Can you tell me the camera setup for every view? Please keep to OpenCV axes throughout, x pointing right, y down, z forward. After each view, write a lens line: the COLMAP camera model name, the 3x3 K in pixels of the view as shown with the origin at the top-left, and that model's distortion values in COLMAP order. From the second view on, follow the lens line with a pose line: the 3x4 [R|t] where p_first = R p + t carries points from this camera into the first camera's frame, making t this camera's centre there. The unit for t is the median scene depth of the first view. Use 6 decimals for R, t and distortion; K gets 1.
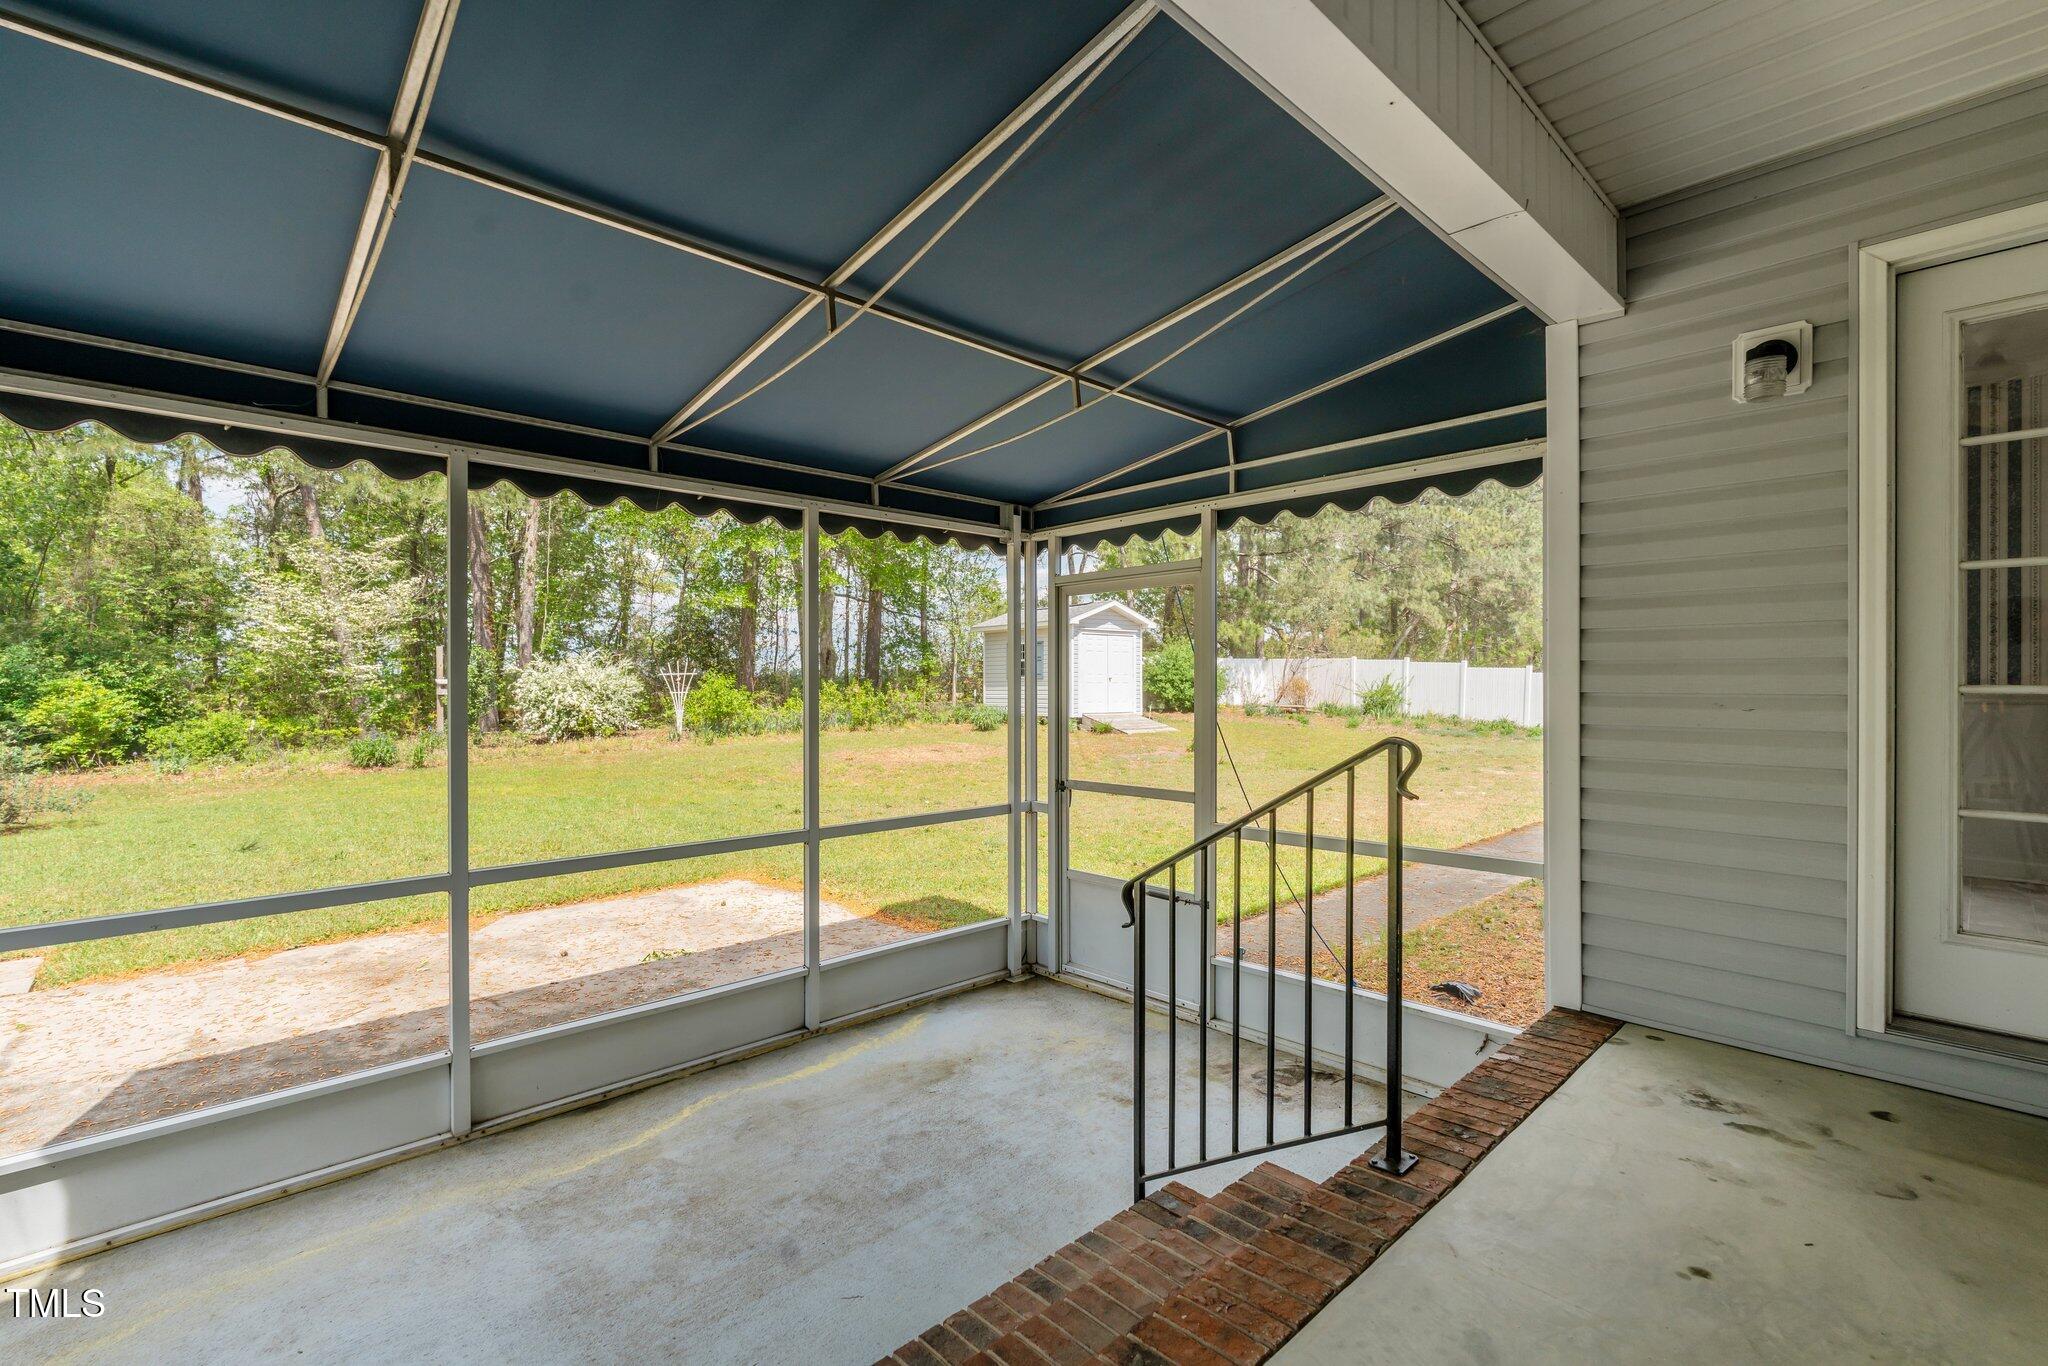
lens RADIAL K [[903.3, 0, 1028.9], [0, 903.3, 691.4], [0, 0, 1]] dist [-0.004709, -0.000137]
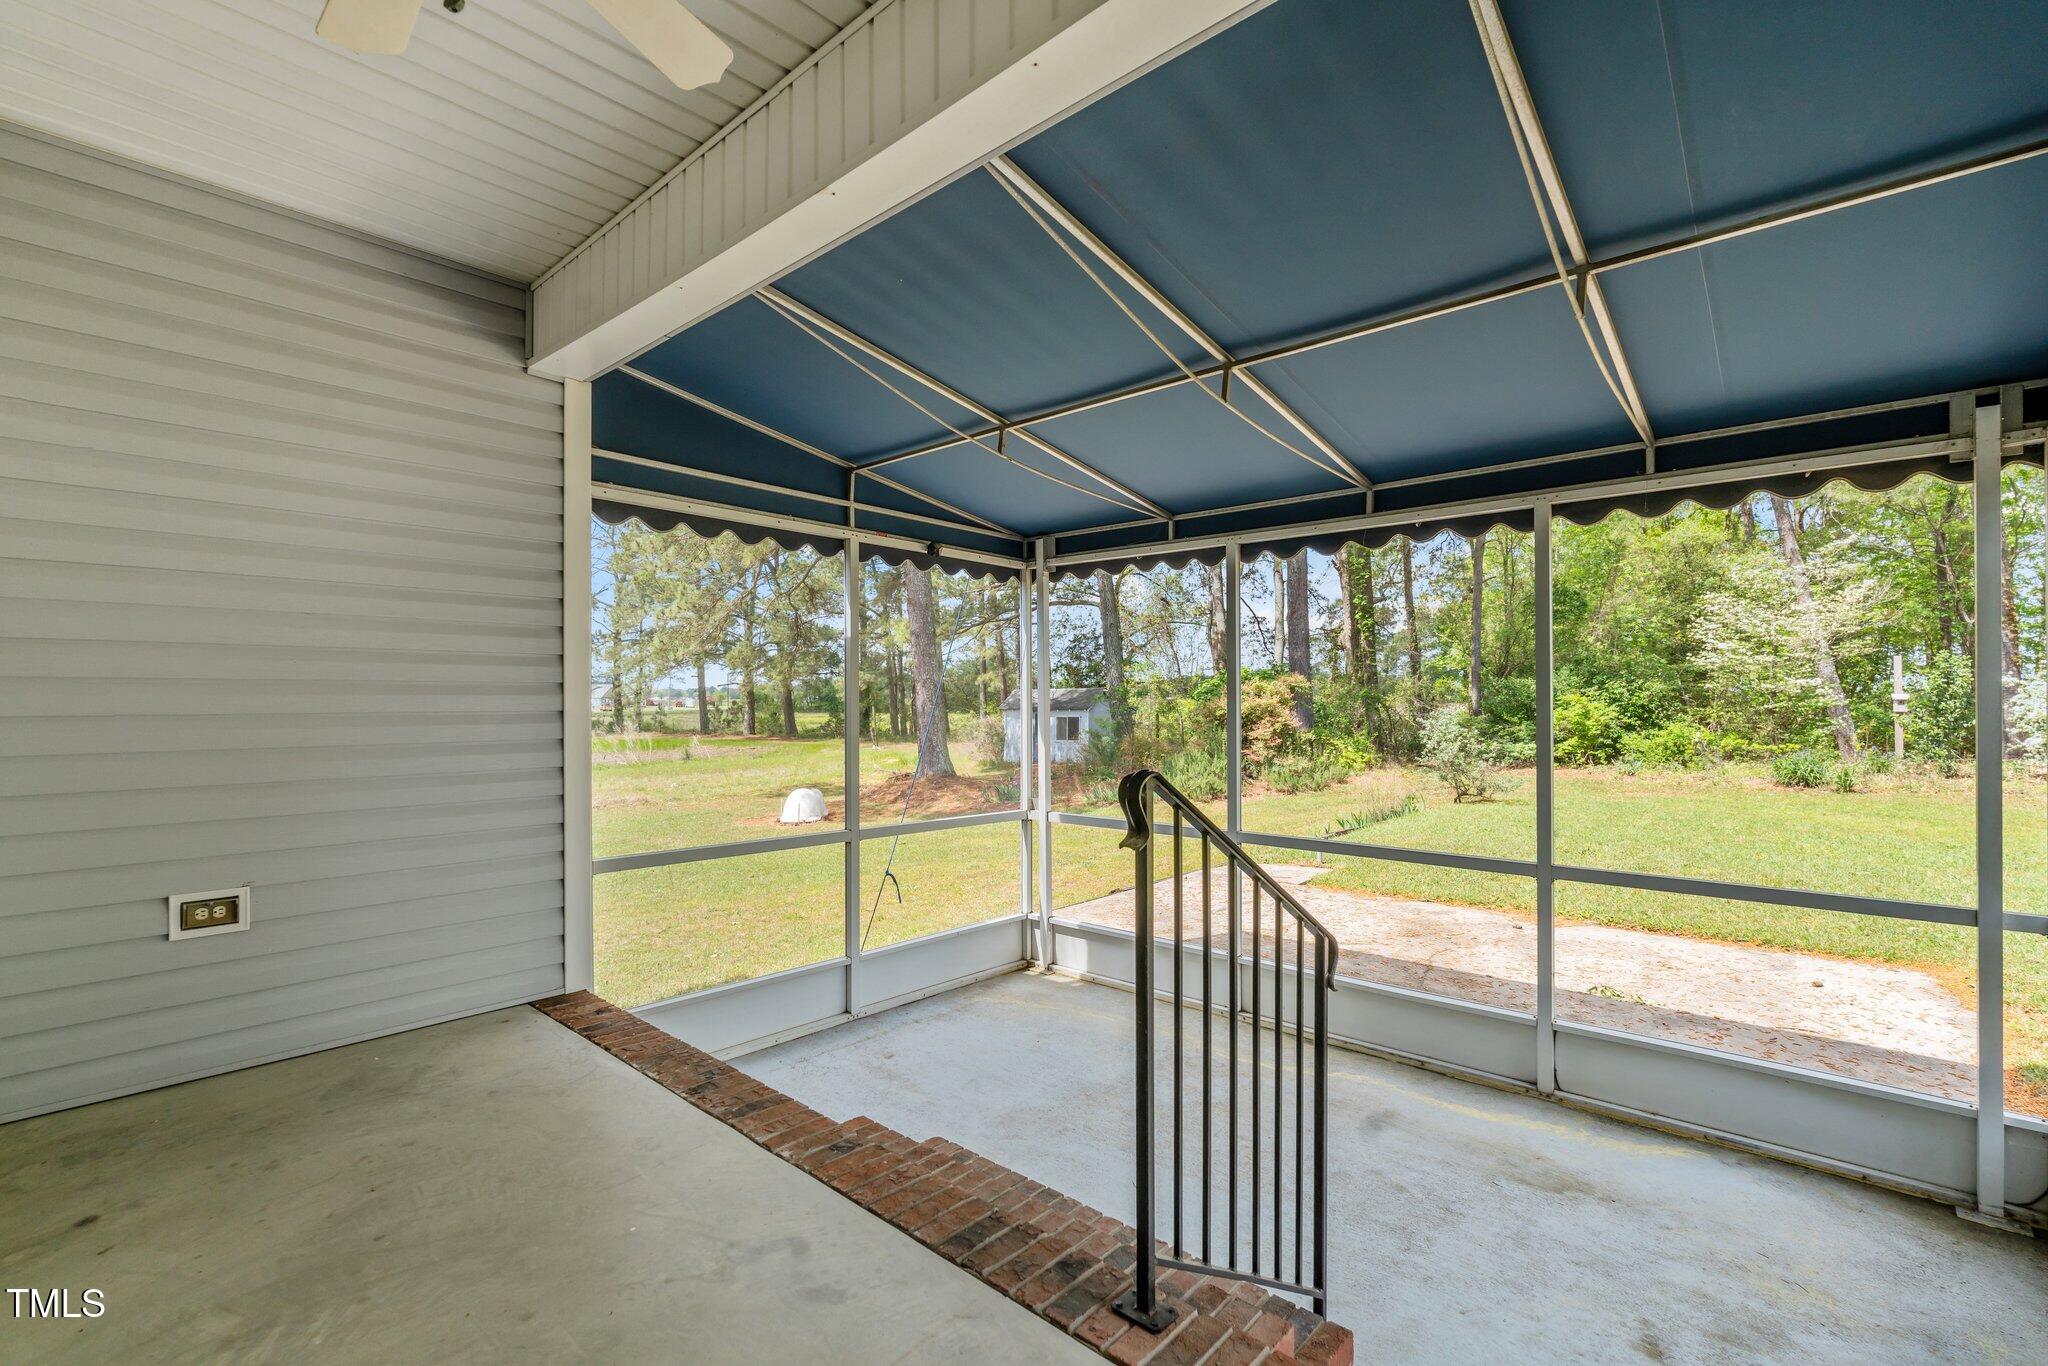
lens RADIAL K [[903.3, 0, 1028.9], [0, 903.3, 691.4], [0, 0, 1]] dist [-0.004709, -0.000137]
pose [[0.091024, -0.006368, -0.995828, 0.461631], [-0.009541, 0.999928, -0.007267, -0.004424], [0.995803, 0.010163, 0.090957, 0.320472]]
